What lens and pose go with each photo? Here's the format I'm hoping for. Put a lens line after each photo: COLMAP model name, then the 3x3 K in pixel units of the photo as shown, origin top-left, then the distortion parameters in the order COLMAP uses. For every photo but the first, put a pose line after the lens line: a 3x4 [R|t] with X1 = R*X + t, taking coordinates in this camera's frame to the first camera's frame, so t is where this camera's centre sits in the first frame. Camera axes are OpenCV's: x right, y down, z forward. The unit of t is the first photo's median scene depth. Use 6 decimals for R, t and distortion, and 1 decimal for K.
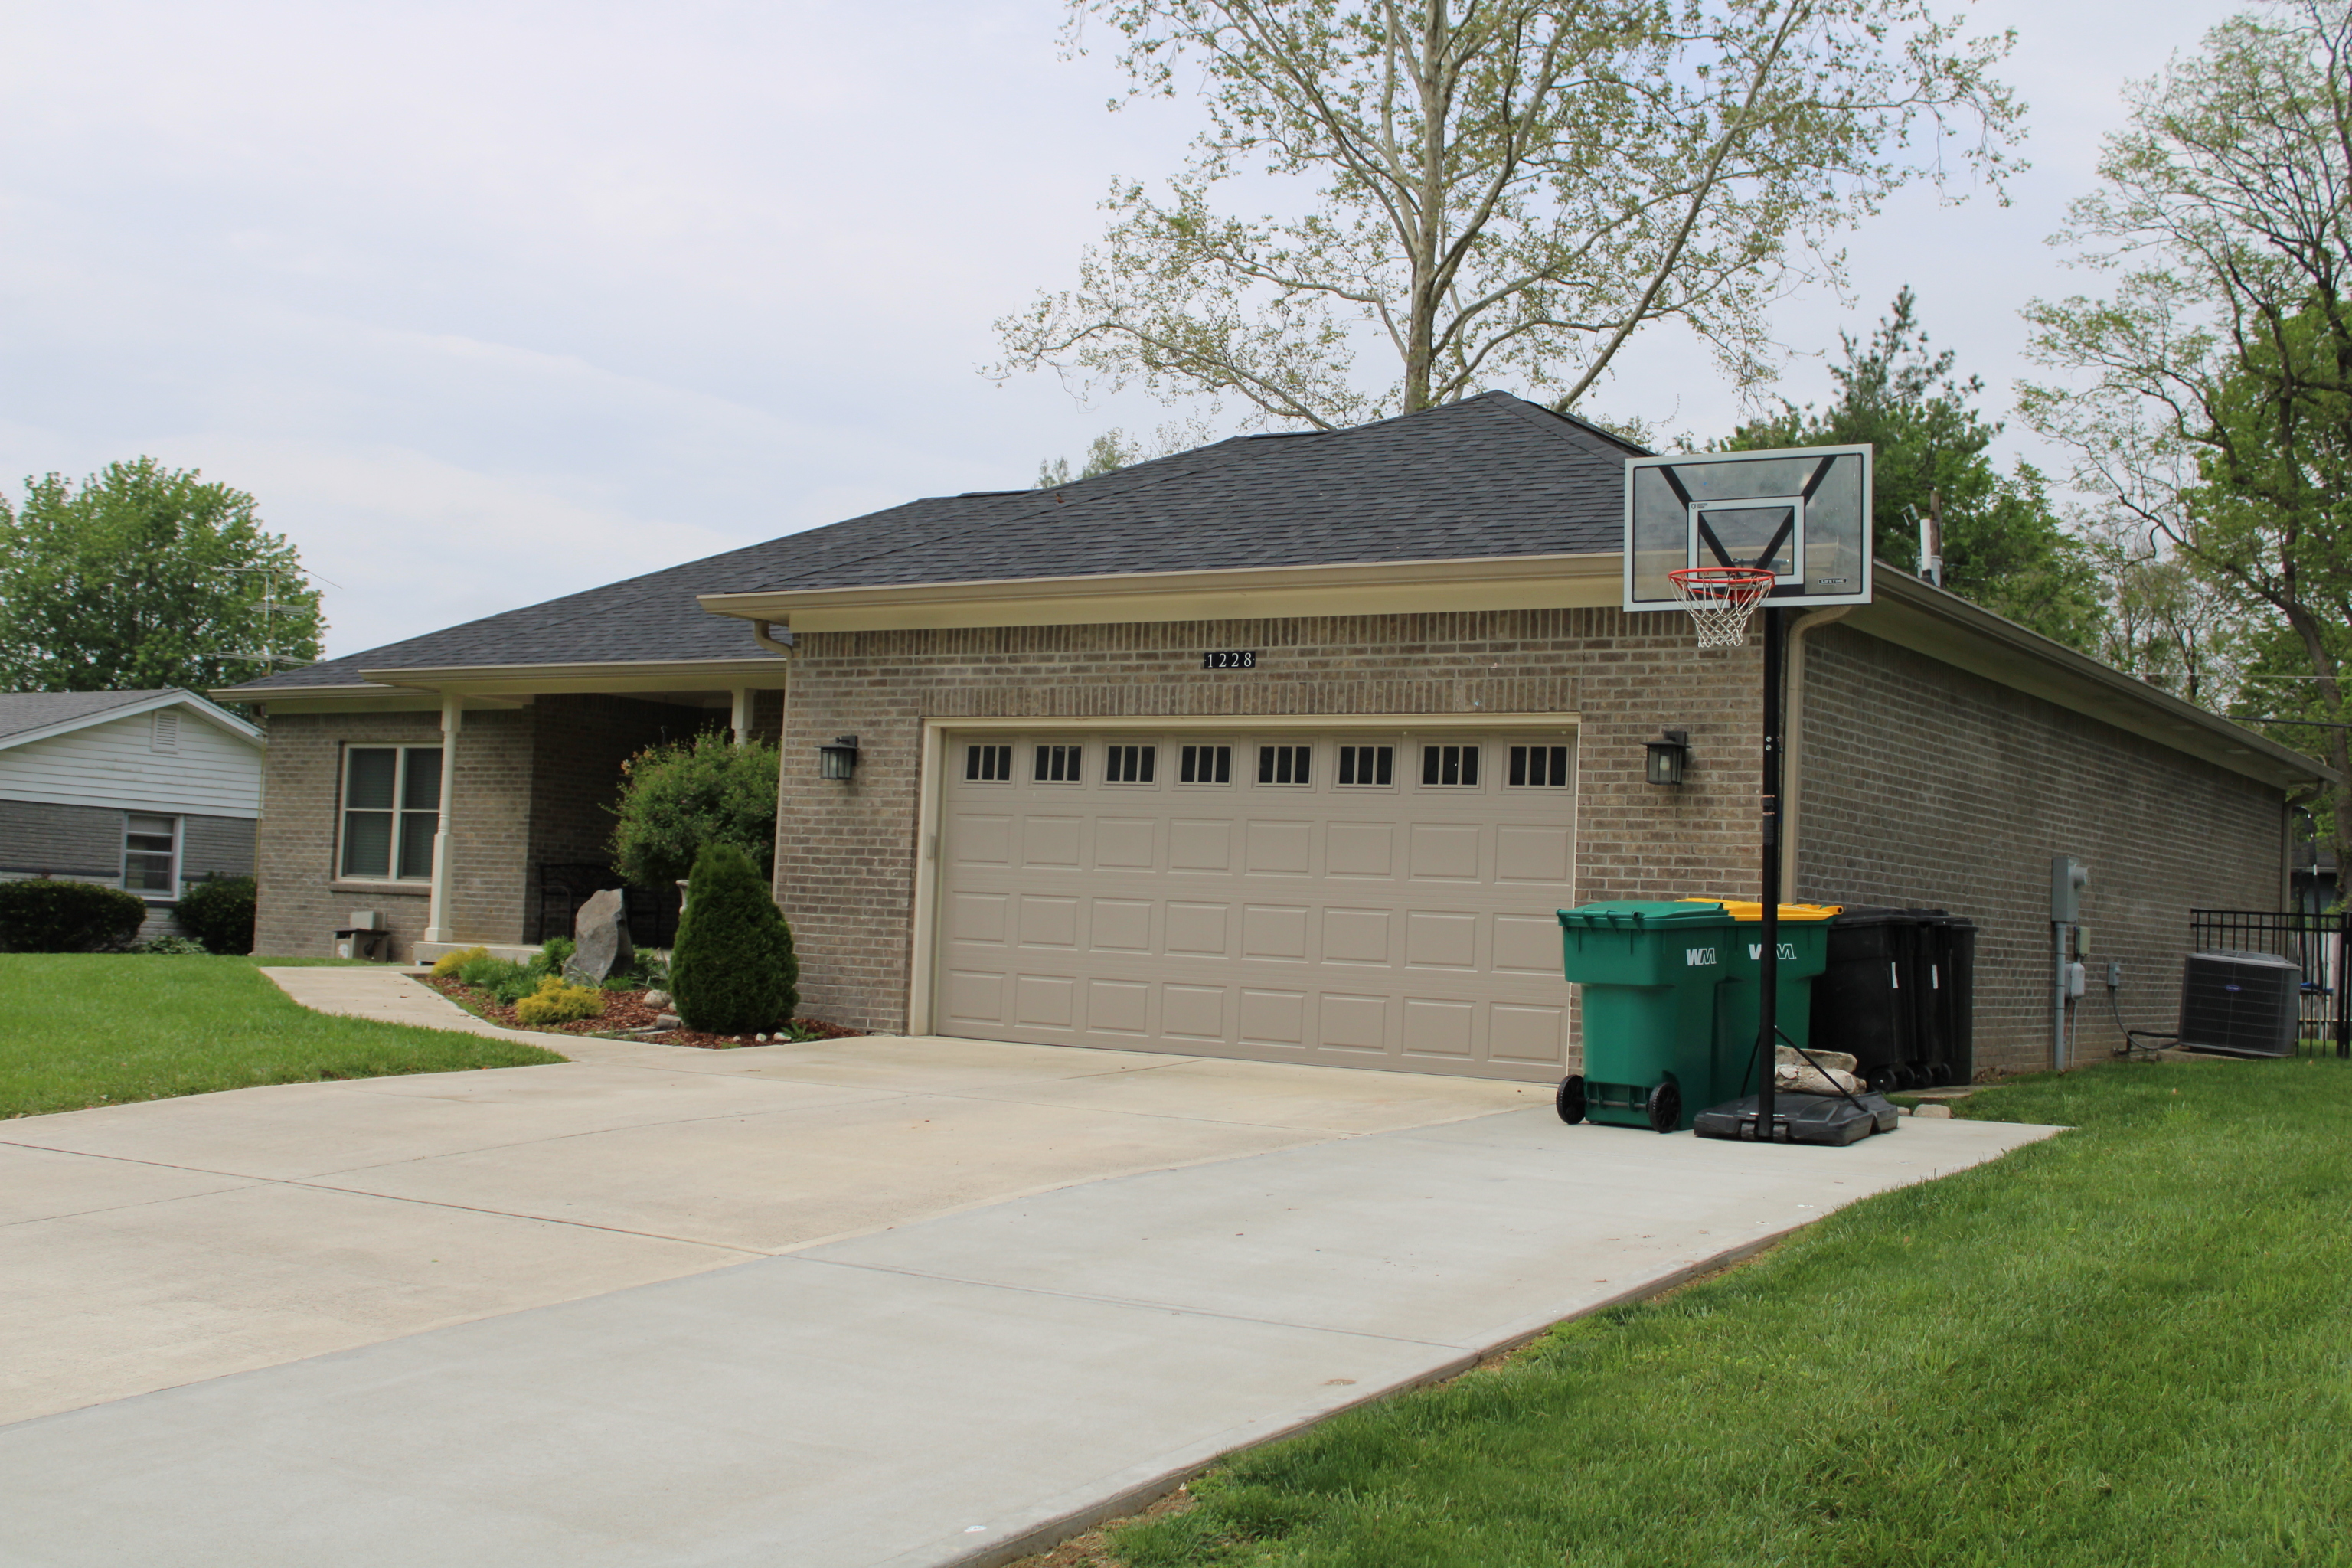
lens RADIAL K [[2605.7, 0, 1177.6], [0, 2605.7, 790.1], [0, 0, 1]] dist [-0.087684, 0.000000]
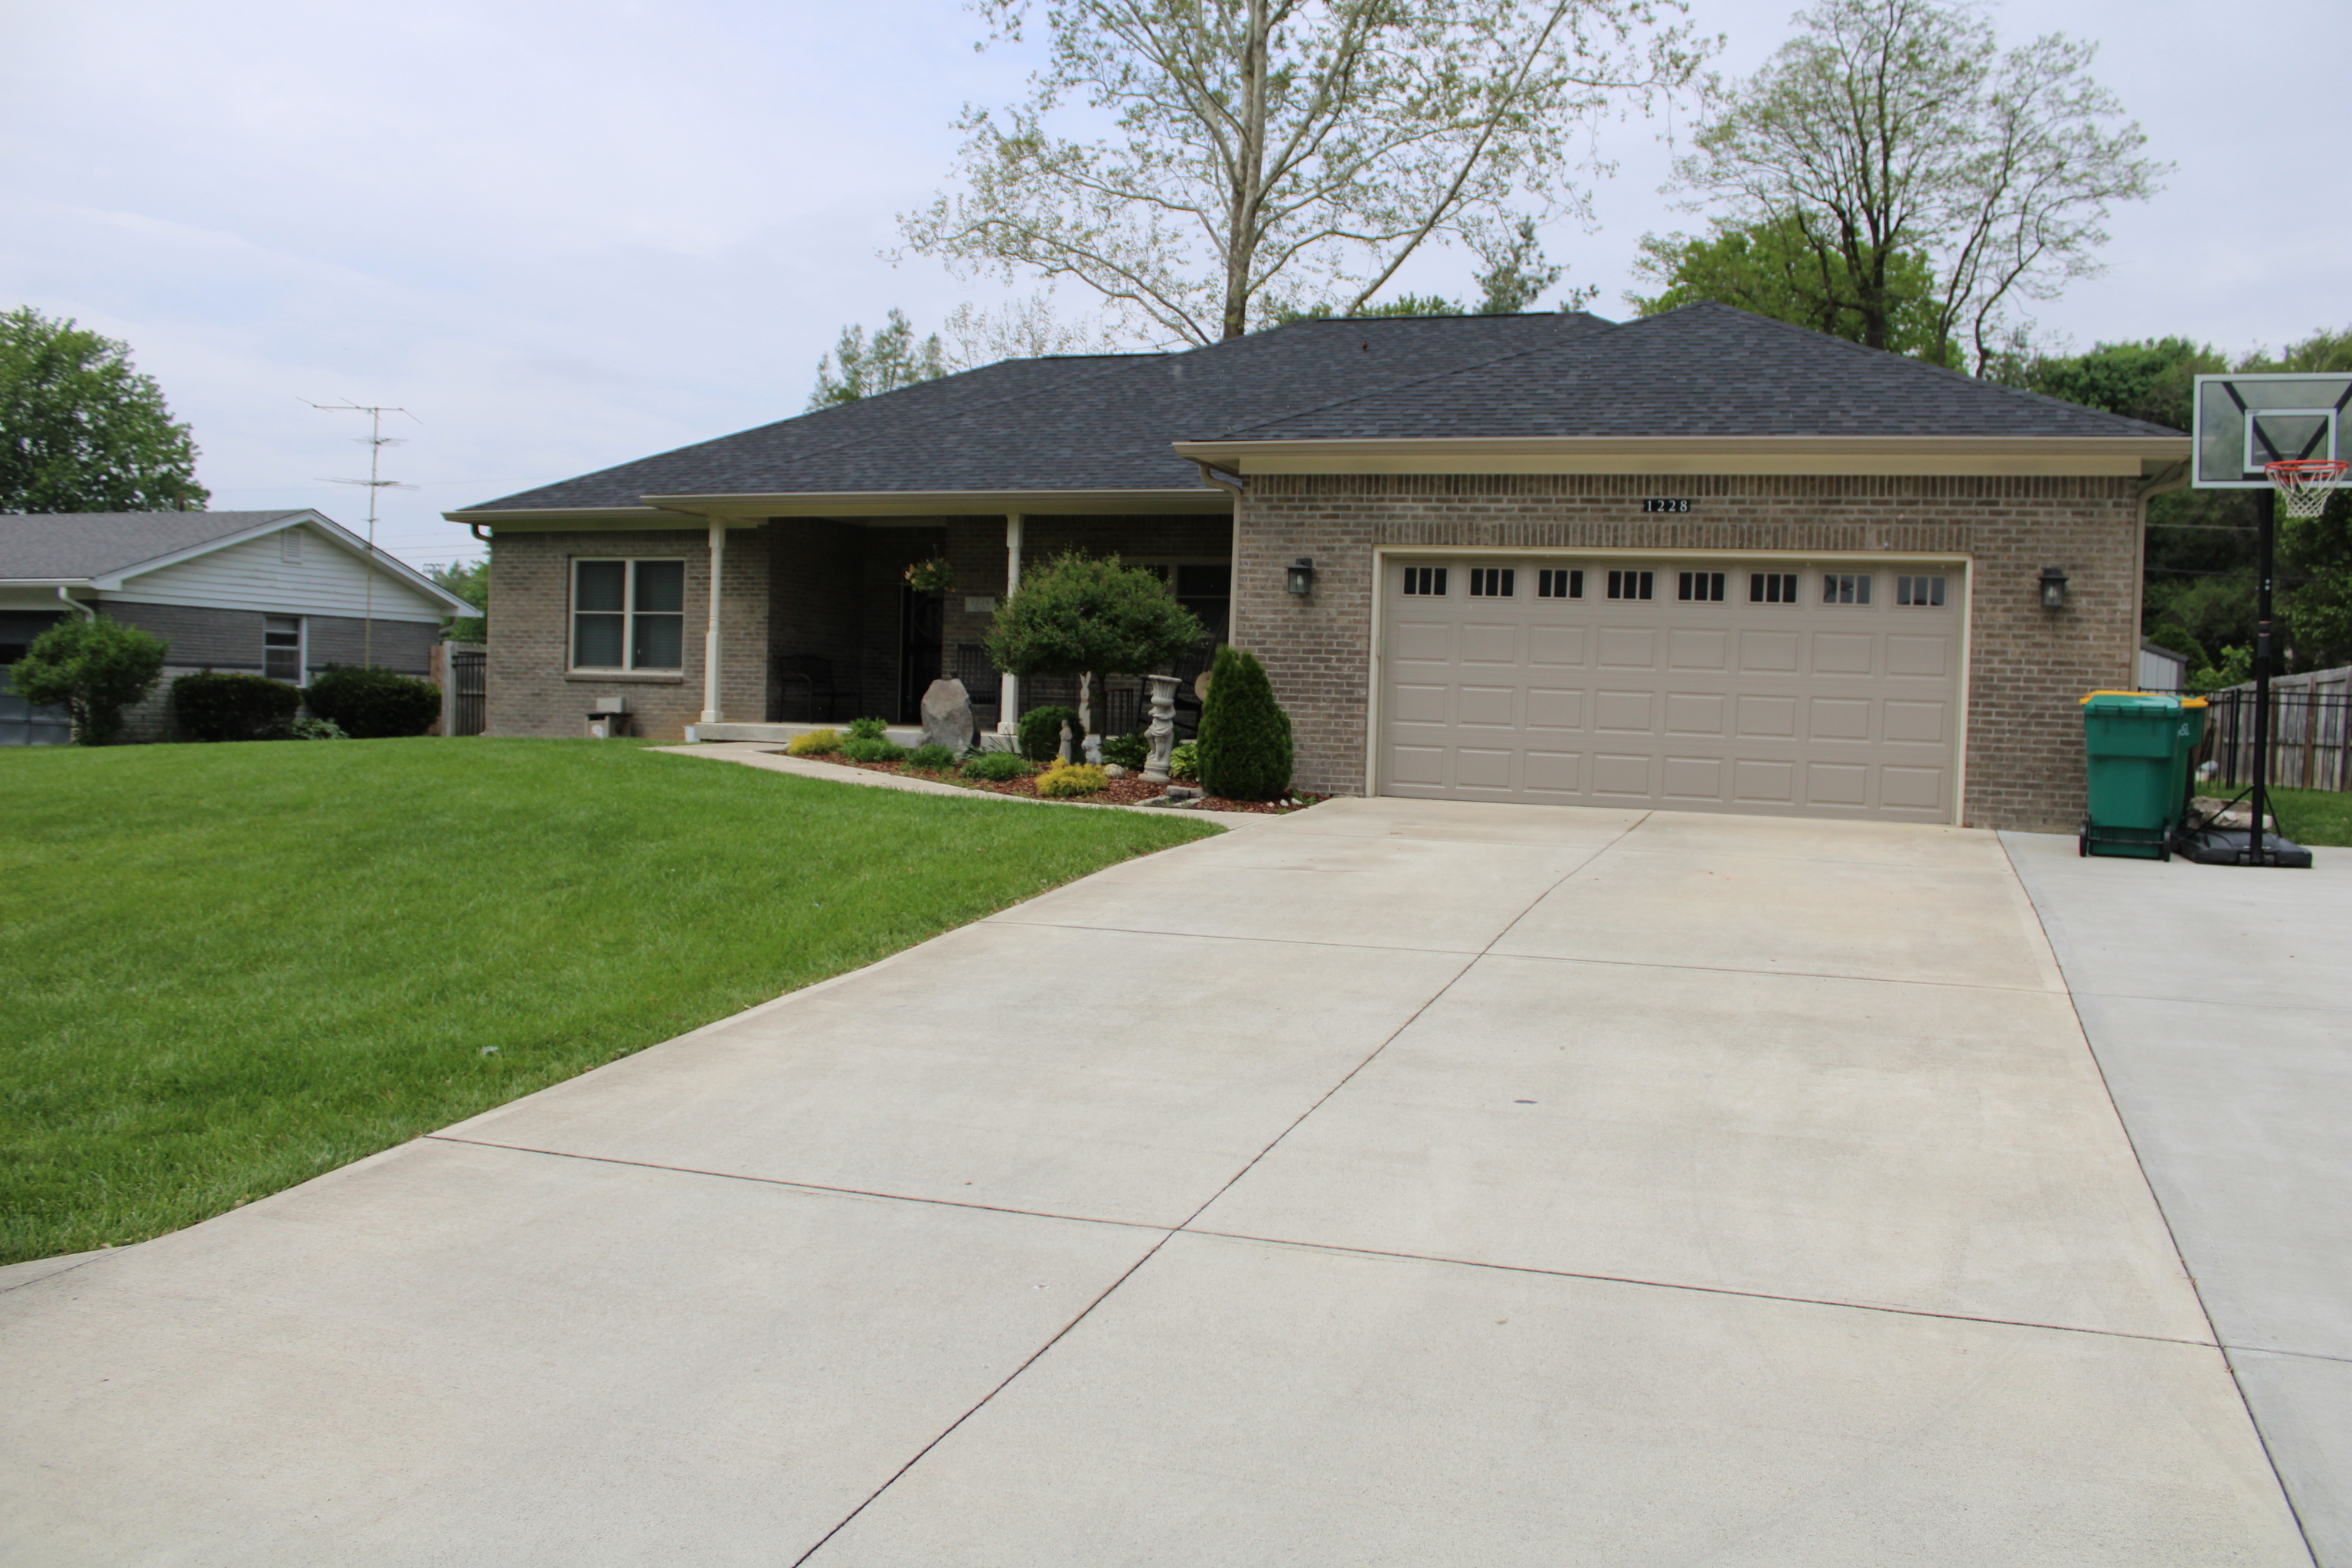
lens RADIAL K [[1960.2, 0, 1181.0], [0, 1960.2, 785.1], [0, 0, 1]] dist [-0.155114, 0.133640]
pose [[0.973238, -0.022066, 0.228739, -0.402712], [-0.001965, 0.994544, 0.104301, -0.010572], [-0.229792, -0.101959, 0.967884, 0.095102]]
